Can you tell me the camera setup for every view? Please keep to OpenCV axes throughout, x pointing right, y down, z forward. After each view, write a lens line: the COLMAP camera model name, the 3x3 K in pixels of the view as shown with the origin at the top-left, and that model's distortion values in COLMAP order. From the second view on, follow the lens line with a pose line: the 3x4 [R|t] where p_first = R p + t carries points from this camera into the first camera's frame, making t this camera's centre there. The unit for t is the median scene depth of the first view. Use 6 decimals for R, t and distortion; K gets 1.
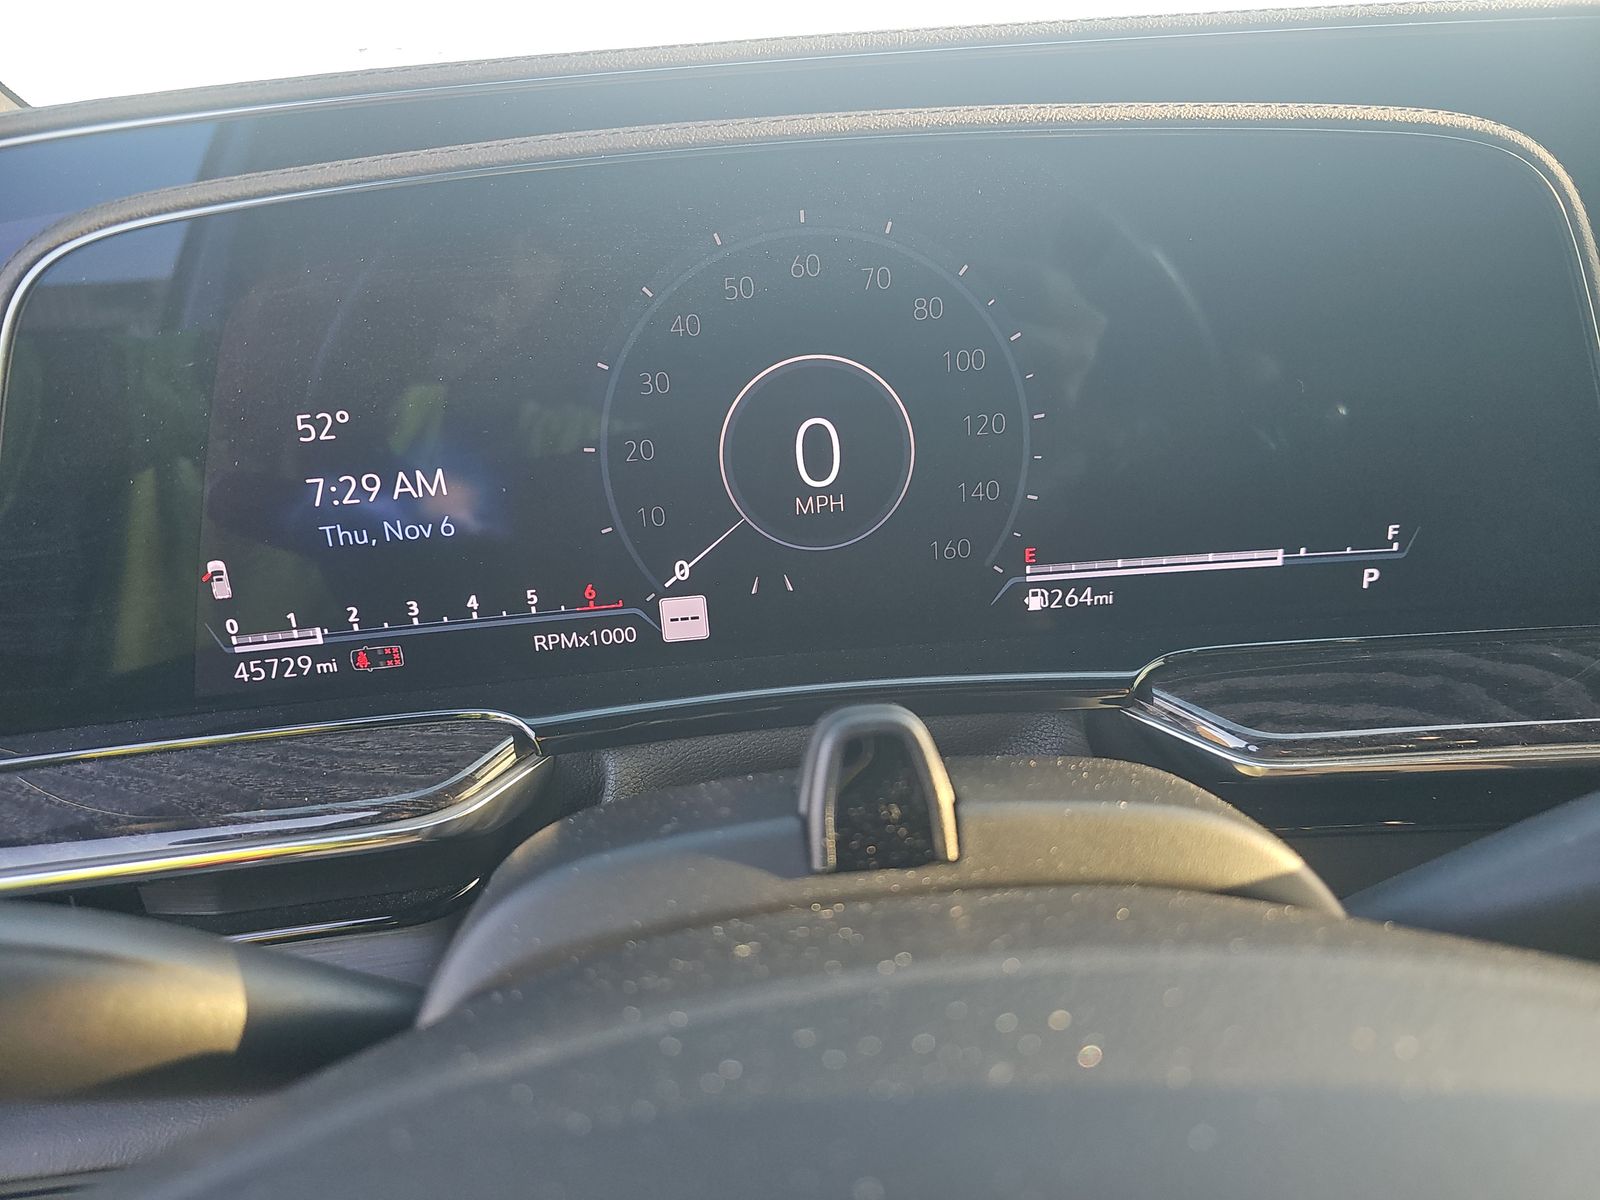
lens RADIAL K [[1097.7, 0, 800.0], [0, 1097.7, 600.0], [0, 0, 1]] dist [-0.050911, -0.001520]
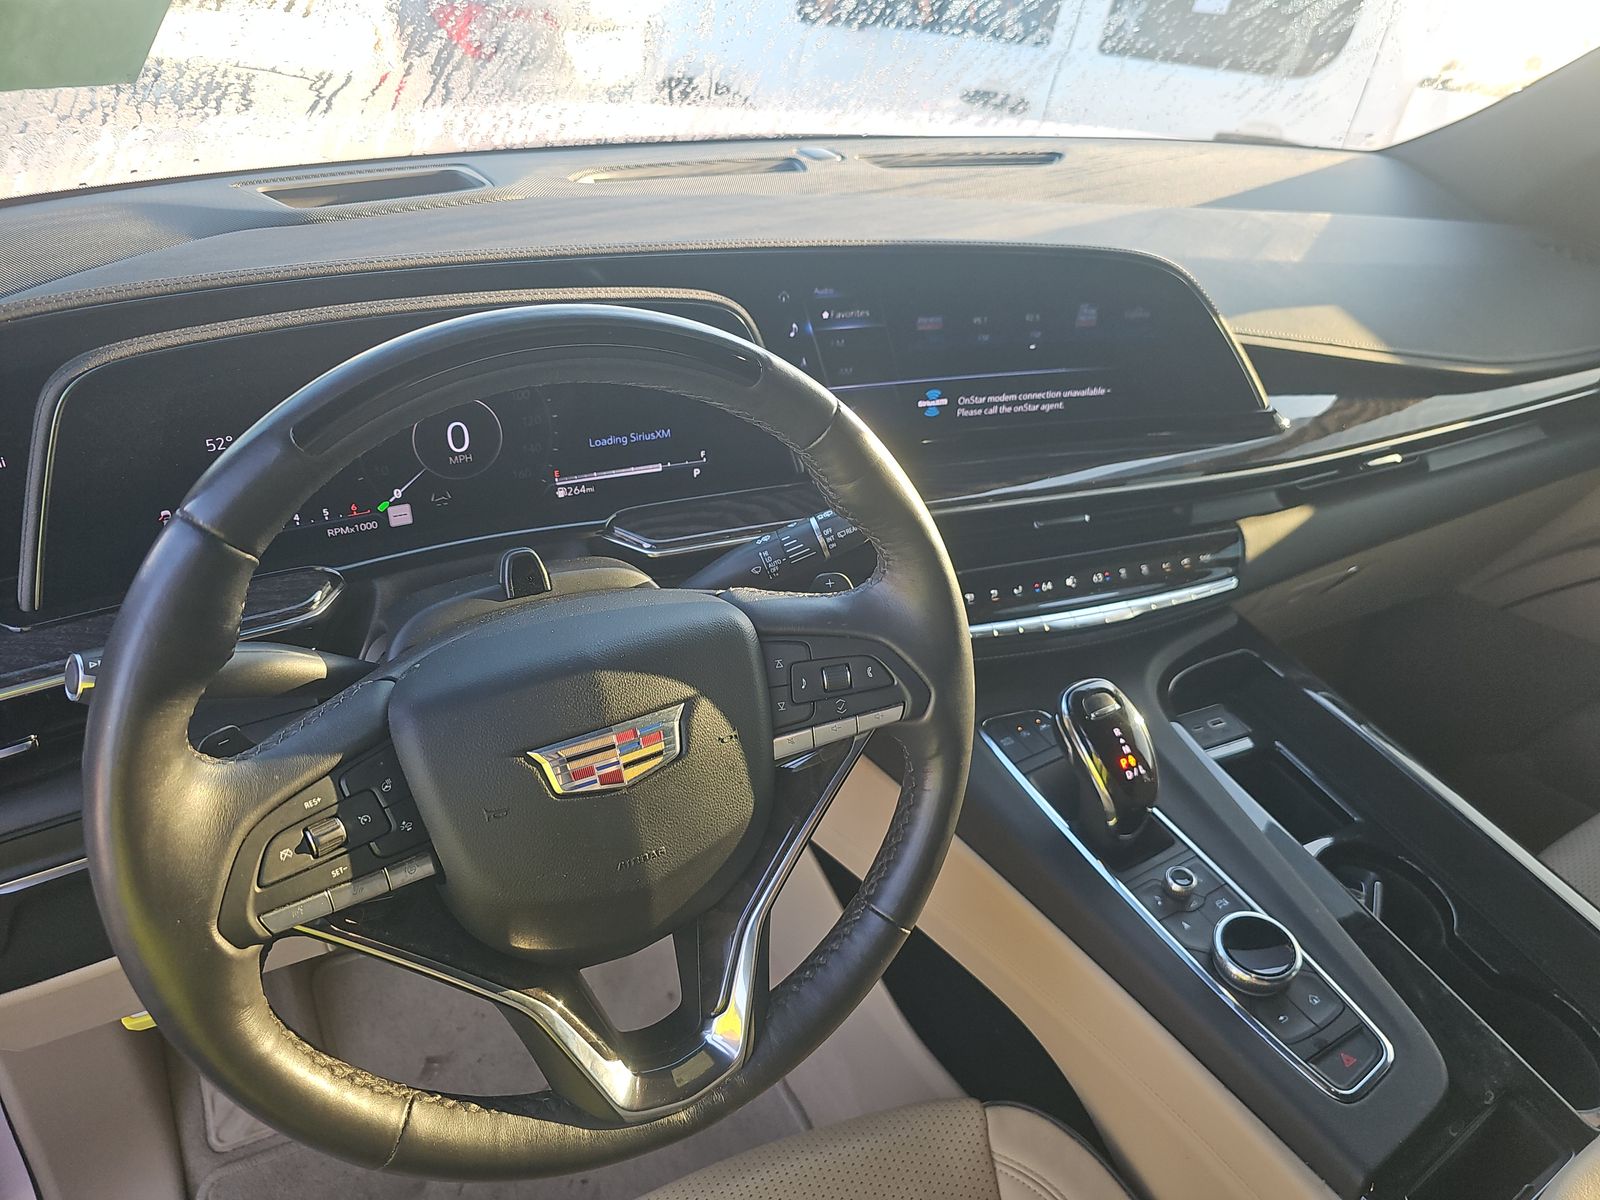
lens RADIAL K [[1077.9, 0, 800.0], [0, 1077.9, 600.0], [0, 0, 1]] dist [0.061846, -0.045989]
pose [[0.898907, -0.130713, 0.418186, -0.329562], [0.058658, 0.981771, 0.180787, -0.167782], [-0.434195, -0.137981, 0.890189, -1.338544]]
